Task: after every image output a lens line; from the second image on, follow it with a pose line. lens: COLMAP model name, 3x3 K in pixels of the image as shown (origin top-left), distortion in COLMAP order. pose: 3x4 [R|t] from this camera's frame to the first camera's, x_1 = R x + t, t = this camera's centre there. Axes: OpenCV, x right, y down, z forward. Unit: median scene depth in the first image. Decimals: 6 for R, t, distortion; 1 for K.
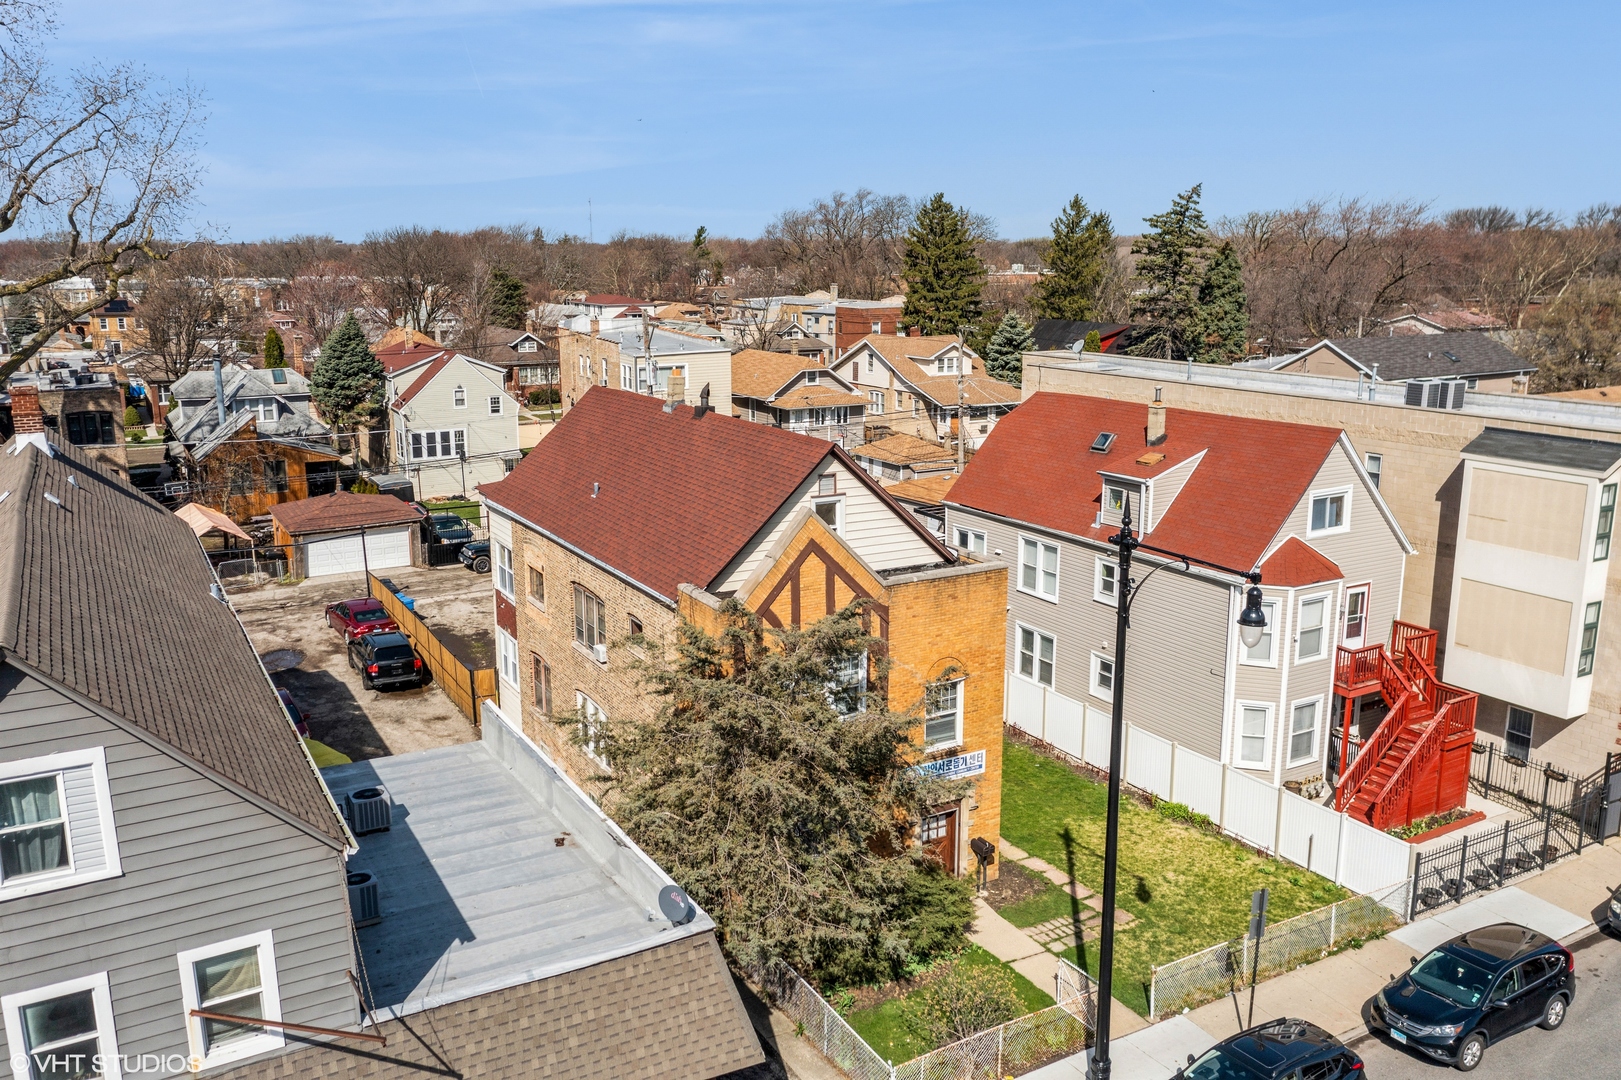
lens RADIAL K [[1283.9, 0, 810.5], [0, 1283.9, 540.0], [0, 0, 1]] dist [0.015759, 0.004216]
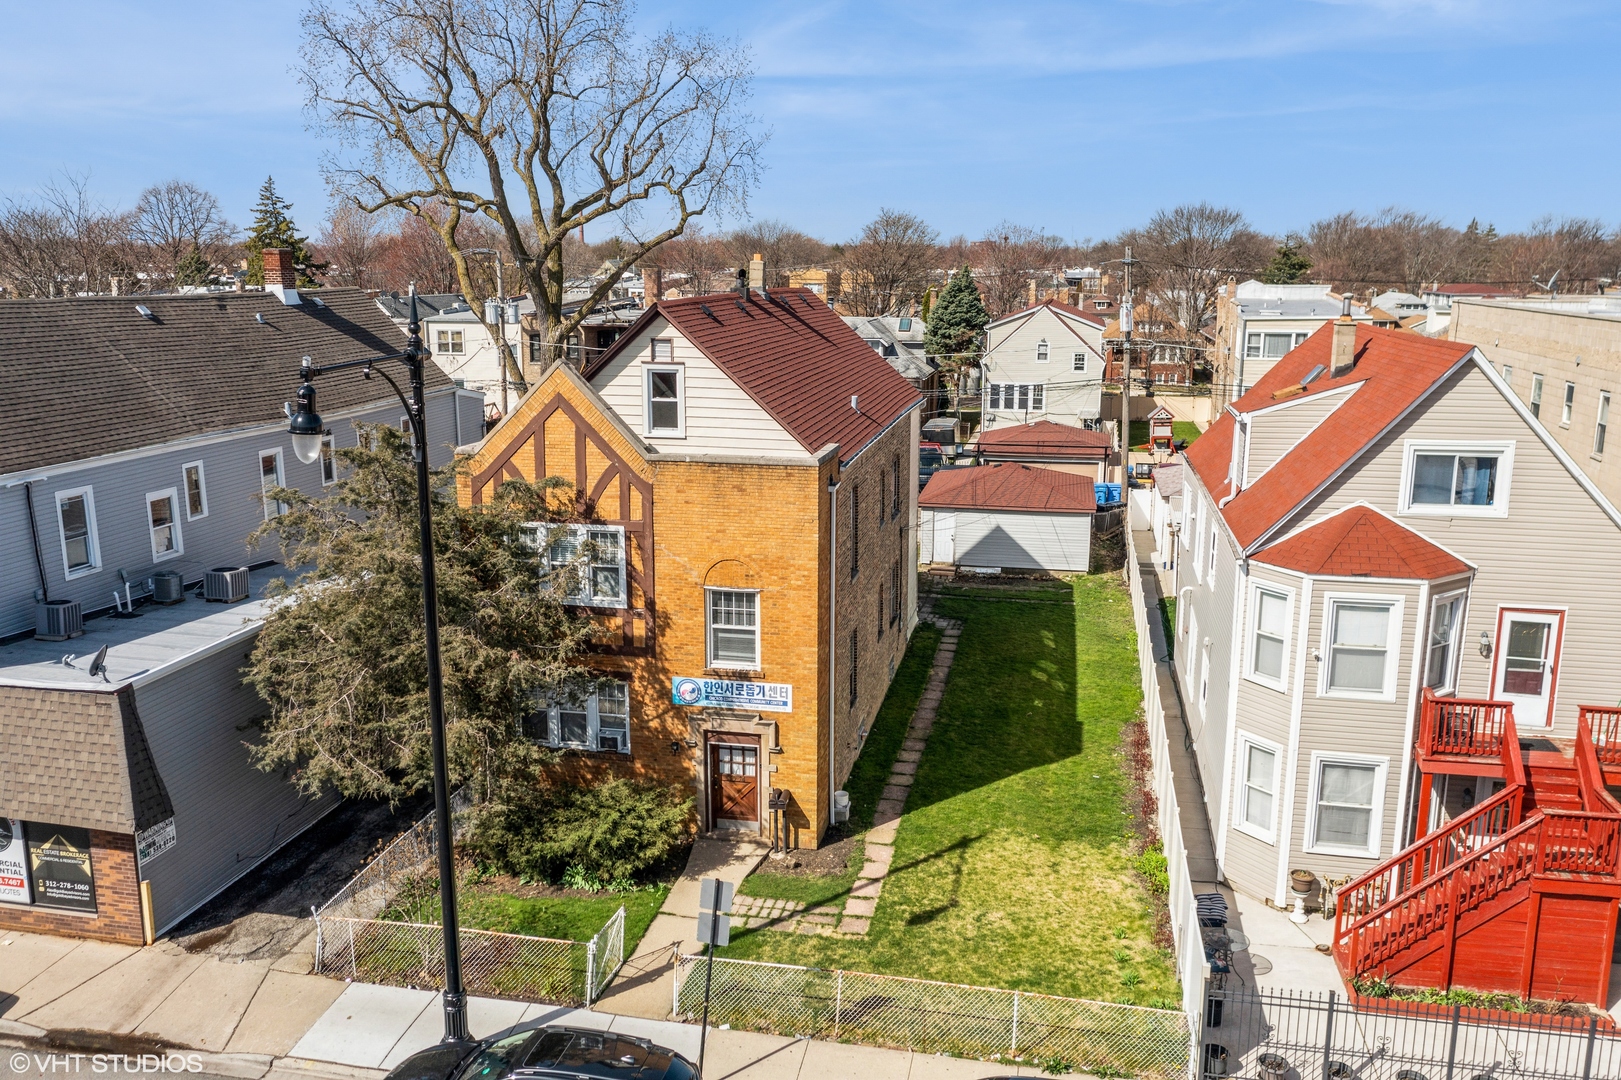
lens RADIAL K [[1296.0, 0, 810.5], [0, 1296.0, 540.0], [0, 0, 1]] dist [0.002815, 0.006018]
pose [[0.751770, 0.144273, -0.643450, 0.598153], [-0.148785, 0.987722, 0.047633, 0.025509], [0.642421, 0.059927, 0.764005, 0.321778]]
